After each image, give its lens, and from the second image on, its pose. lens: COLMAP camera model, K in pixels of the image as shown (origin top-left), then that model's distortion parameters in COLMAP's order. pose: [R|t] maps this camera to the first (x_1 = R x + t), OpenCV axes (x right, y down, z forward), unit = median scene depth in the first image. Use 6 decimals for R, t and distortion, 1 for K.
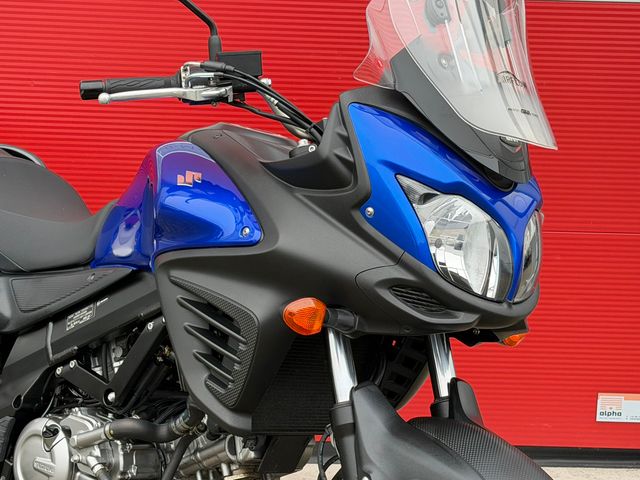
lens RADIAL K [[1382.4, 0, 318.9], [0, 1382.4, 256.7], [0, 0, 1]] dist [0.131332, 0.160817]
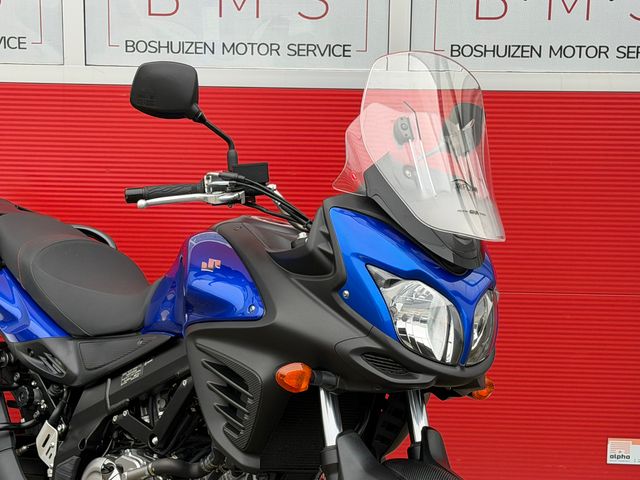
lens RADIAL K [[1385.6, 0, 312.6], [0, 1385.6, 257.1], [0, 0, 1]] dist [0.138235, -0.019734]
pose [[0.996369, -0.007130, -0.084843, 0.096135], [0.004745, 0.999589, -0.028282, -0.025825], [0.085010, 0.027776, 0.995993, -0.218841]]
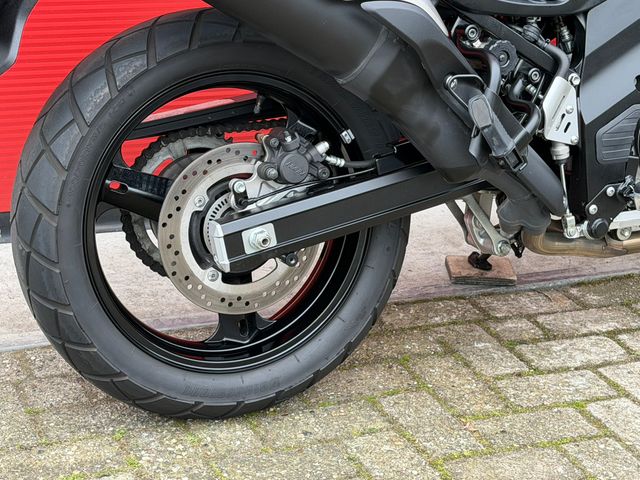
lens RADIAL K [[1385.6, 0, 312.6], [0, 1385.6, 257.1], [0, 0, 1]] dist [0.138235, -0.019734]
pose [[0.382351, -0.392786, 0.836377, -1.097995], [0.115492, 0.918370, 0.378495, -0.147125], [-0.916771, -0.048124, 0.396504, 0.909851]]
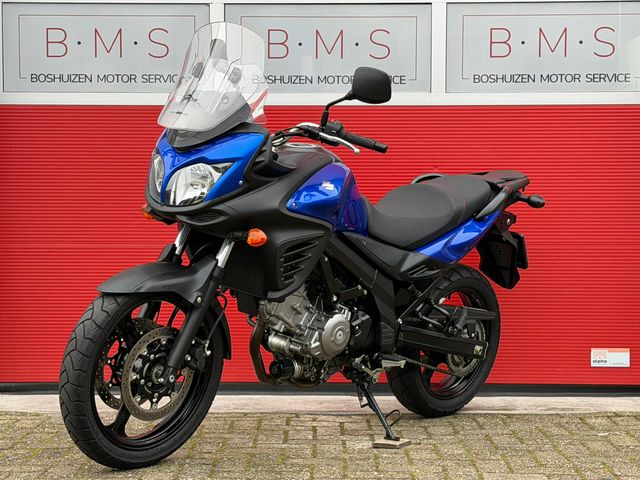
lens RADIAL K [[1382.4, 0, 318.9], [0, 1382.4, 256.7], [0, 0, 1]] dist [0.131332, 0.160817]
pose [[0.997059, -0.030741, -0.070207, 0.010007], [0.018881, 0.986325, -0.163728, 0.393338], [0.074280, 0.161921, 0.984004, -0.943081]]
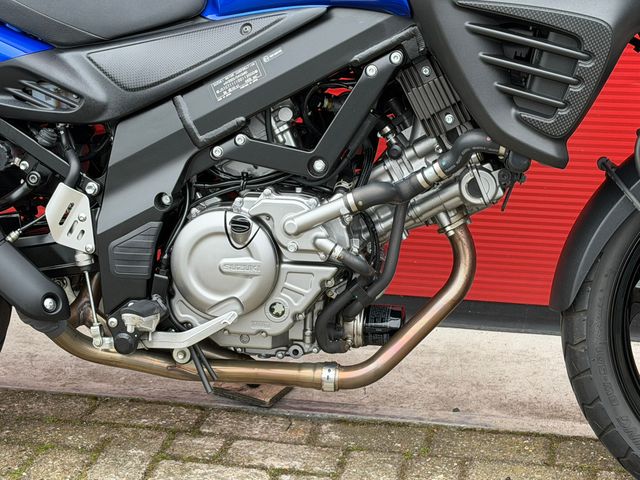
lens RADIAL K [[1382.4, 0, 318.9], [0, 1382.4, 256.7], [0, 0, 1]] dist [0.131332, 0.160817]
pose [[0.829819, -0.242167, 0.502748, -0.590255], [0.141481, 0.962794, 0.230241, -0.038406], [-0.539800, -0.119929, 0.833207, 0.306947]]
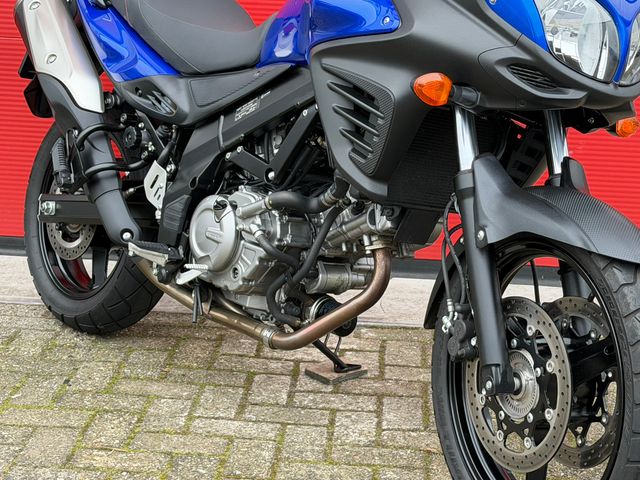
lens RADIAL K [[1382.4, 0, 318.9], [0, 1382.4, 256.7], [0, 0, 1]] dist [0.131332, 0.160817]
pose [[0.991547, 0.035616, -0.124766, 0.038176], [-0.026942, 0.997145, 0.070534, 0.087456], [0.126922, -0.066576, 0.989676, -0.151518]]
